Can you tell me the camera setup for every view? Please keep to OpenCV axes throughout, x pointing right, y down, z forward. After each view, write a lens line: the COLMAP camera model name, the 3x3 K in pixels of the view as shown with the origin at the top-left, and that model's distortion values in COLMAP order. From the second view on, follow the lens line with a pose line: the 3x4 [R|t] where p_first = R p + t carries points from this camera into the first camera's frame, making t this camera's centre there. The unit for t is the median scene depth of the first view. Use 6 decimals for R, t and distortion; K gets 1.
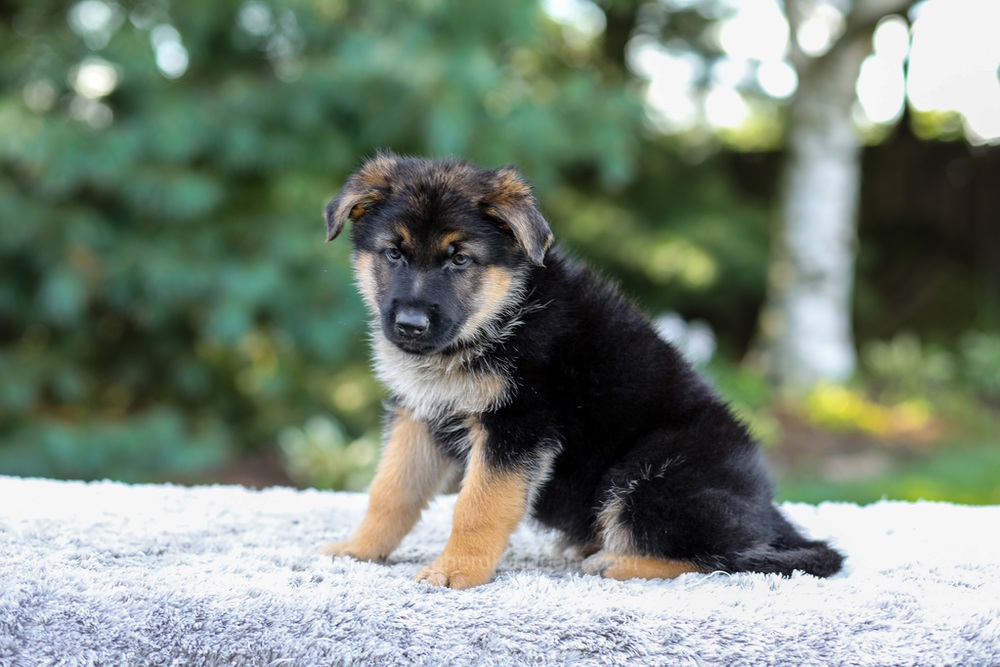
lens RADIAL K [[2450.0, 0, 501.2], [0, 2450.0, 330.8], [0, 0, 1]] dist [0.119168, -0.630283]
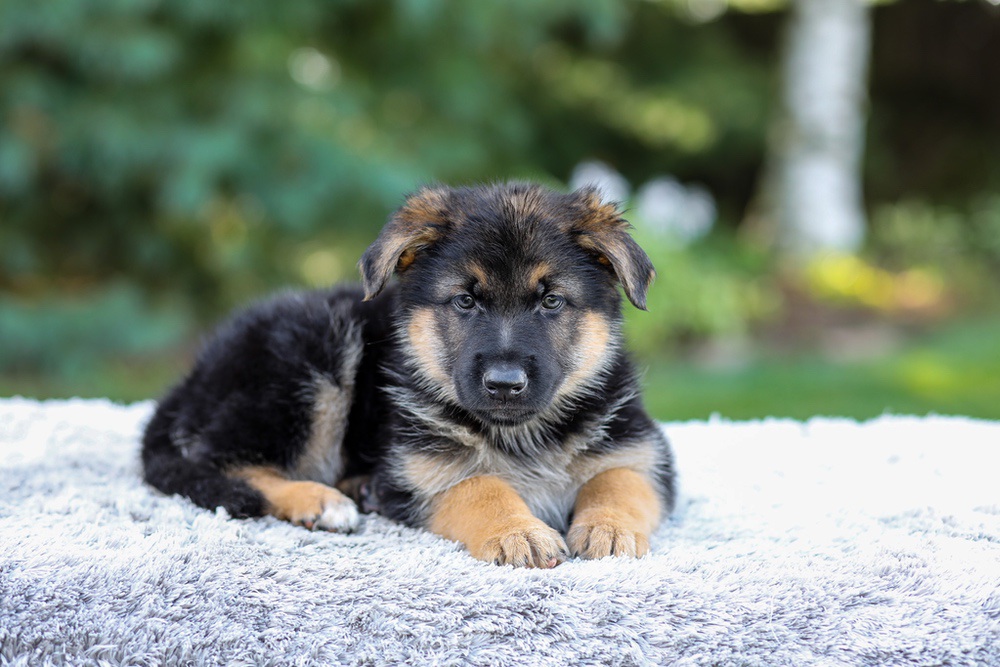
lens RADIAL K [[2484.8, 0, 487.5], [0, 2484.8, 334.8], [0, 0, 1]] dist [0.002531, -0.368945]
pose [[0.999971, -0.002689, -0.007178, 0.037177], [0.003088, 0.998418, 0.056136, -0.006862], [0.007015, -0.056157, 0.998397, 0.226641]]
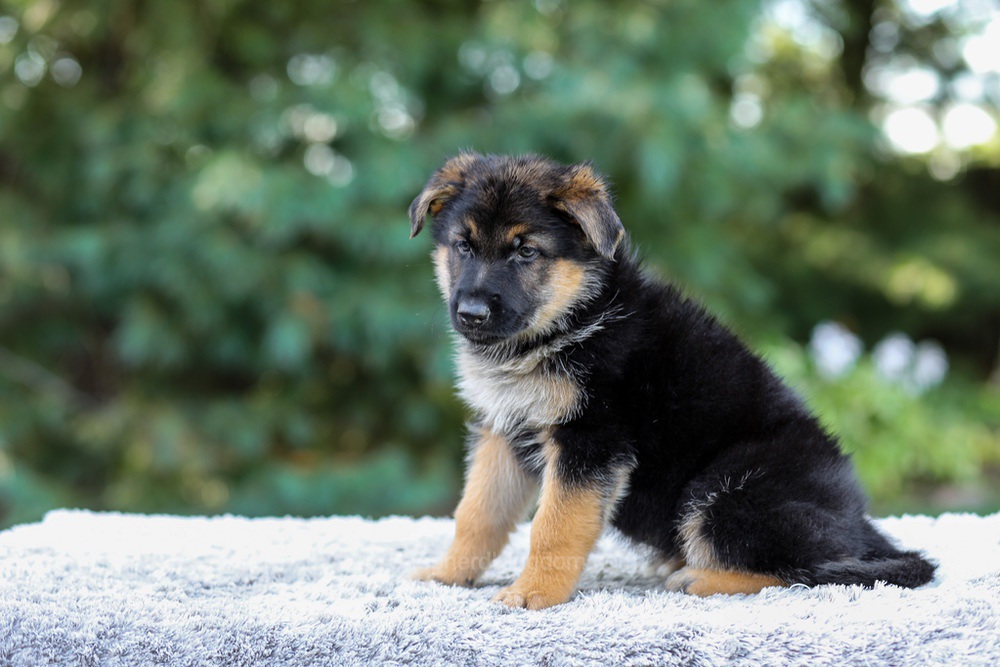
lens RADIAL K [[2450.0, 0, 501.2], [0, 2450.0, 330.8], [0, 0, 1]] dist [0.119168, -0.630283]
pose [[0.992889, -0.042121, -0.111339, 0.090431], [0.040470, 0.999035, -0.017052, 0.008364], [0.111950, 0.012425, 0.993636, -0.000137]]
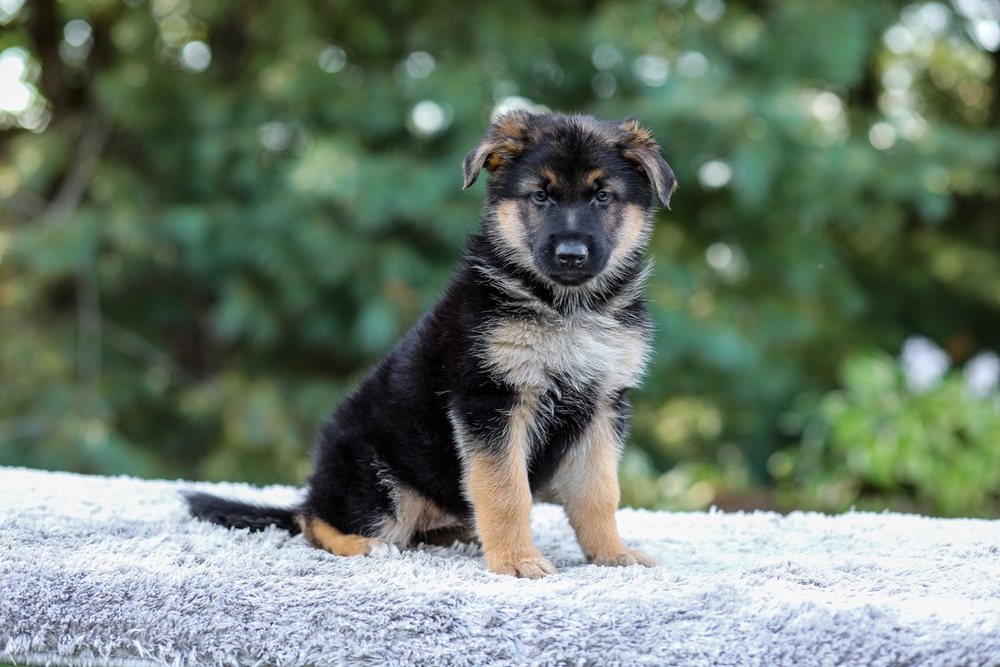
lens RADIAL K [[2444.4, 0, 502.1], [0, 2444.4, 318.6], [0, 0, 1]] dist [0.110019, -0.694089]
pose [[0.982130, 0.007234, -0.188064, 0.270417], [-0.011555, 0.999694, -0.021889, 0.017610], [0.187848, 0.023671, 0.981913, -0.039006]]
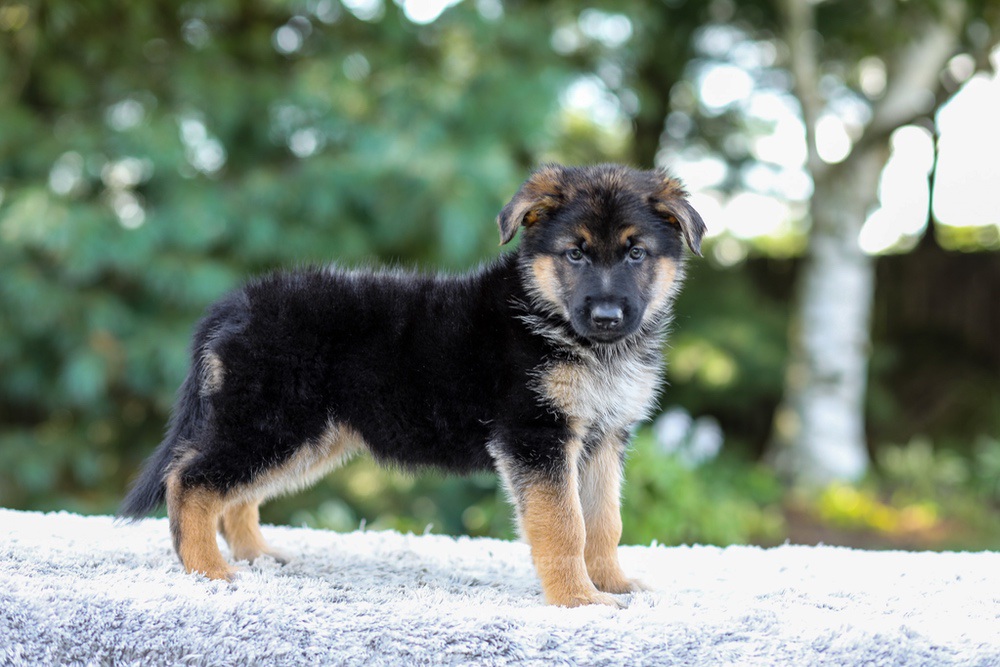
lens RADIAL K [[2444.4, 0, 502.1], [0, 2444.4, 318.6], [0, 0, 1]] dist [0.110019, -0.694089]
pose [[0.999647, 0.017660, -0.019849, 0.067835], [-0.018631, 0.998584, -0.049819, 0.034819], [0.018941, 0.050171, 0.998561, -0.098392]]
